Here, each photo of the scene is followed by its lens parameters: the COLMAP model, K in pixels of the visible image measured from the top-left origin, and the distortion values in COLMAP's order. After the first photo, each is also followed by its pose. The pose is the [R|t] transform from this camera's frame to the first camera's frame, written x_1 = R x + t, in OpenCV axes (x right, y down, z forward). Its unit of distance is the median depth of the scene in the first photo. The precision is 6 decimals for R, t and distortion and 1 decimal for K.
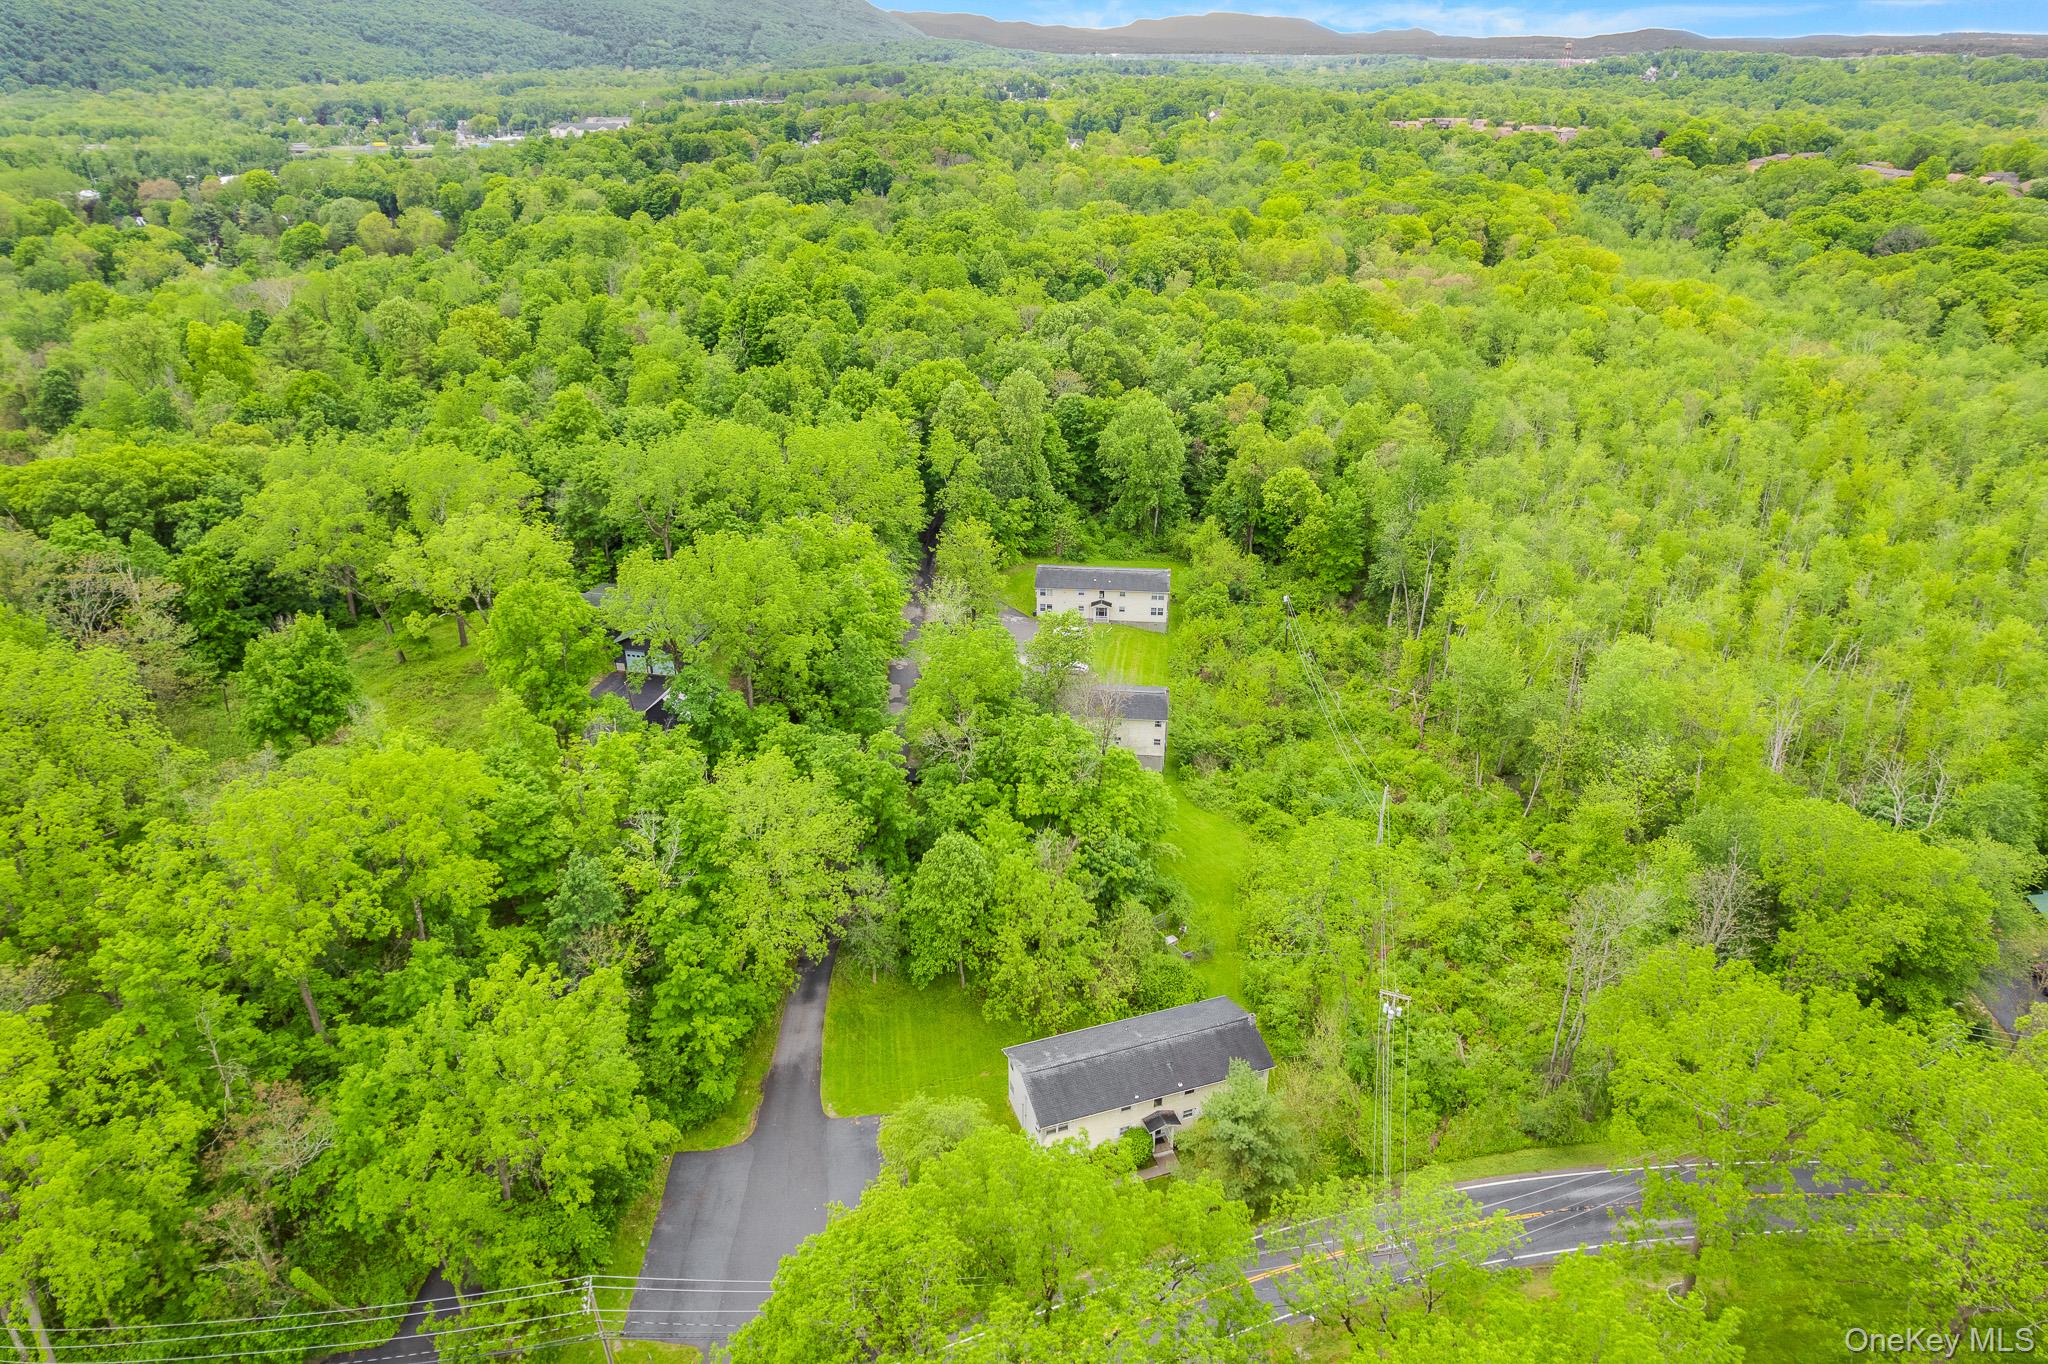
lens RADIAL K [[1304.5, 0, 1033.9], [0, 1304.5, 682.5], [0, 0, 1]] dist [-0.088439, 0.082588]
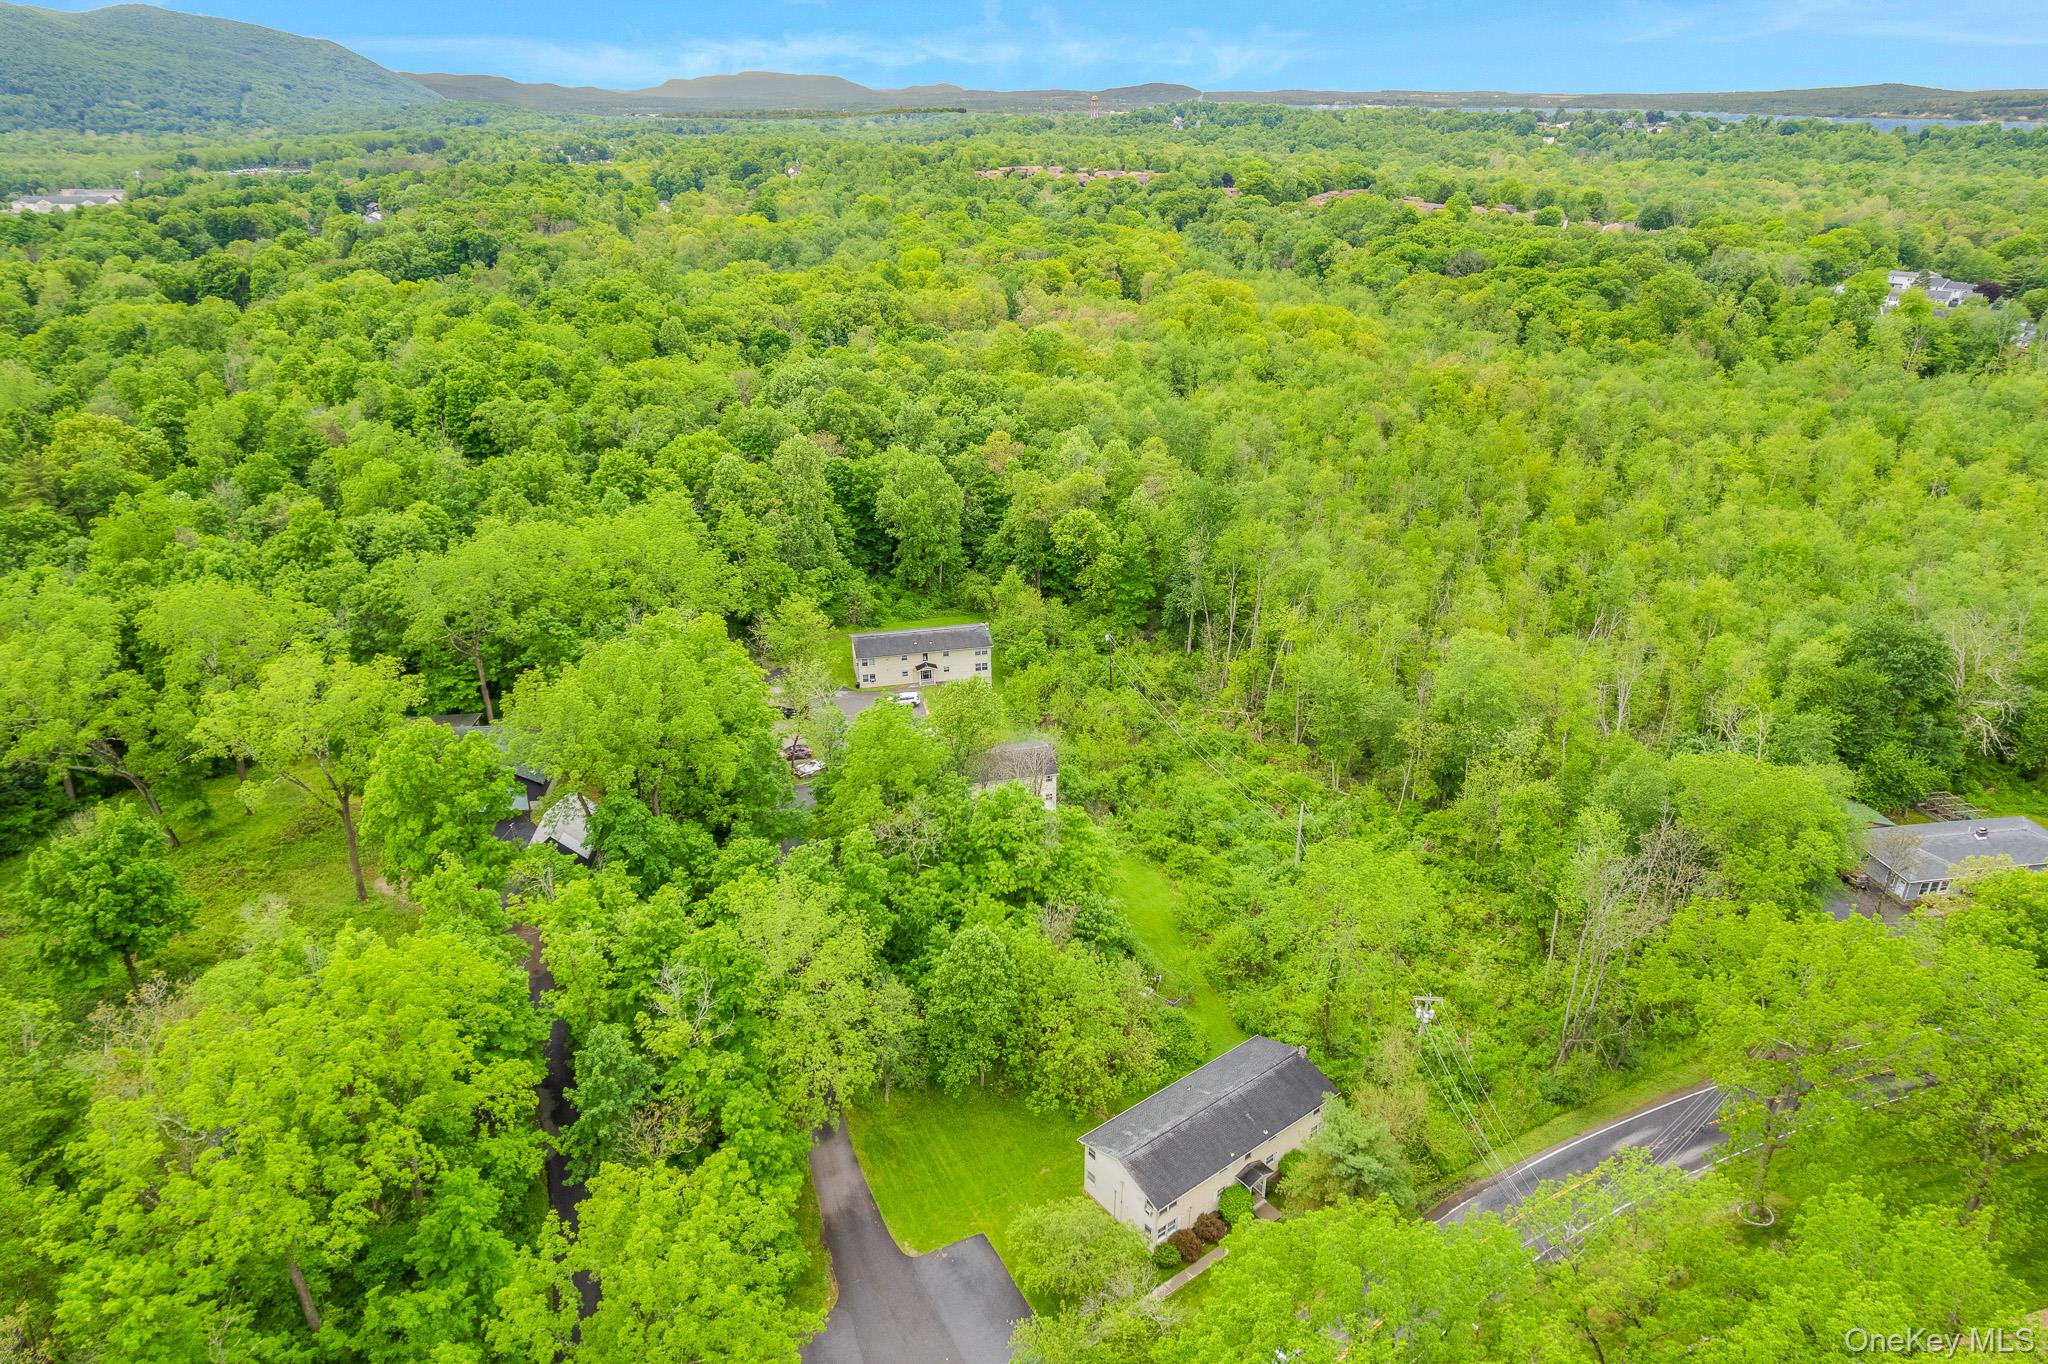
lens RADIAL K [[1304.5, 0, 1033.9], [0, 1304.5, 682.5], [0, 0, 1]] dist [-0.088439, 0.082588]
pose [[0.948529, -0.134255, 0.286826, -0.136334], [0.144858, 0.989324, -0.015969, -0.018940], [-0.281620, 0.056696, 0.957850, 0.038140]]
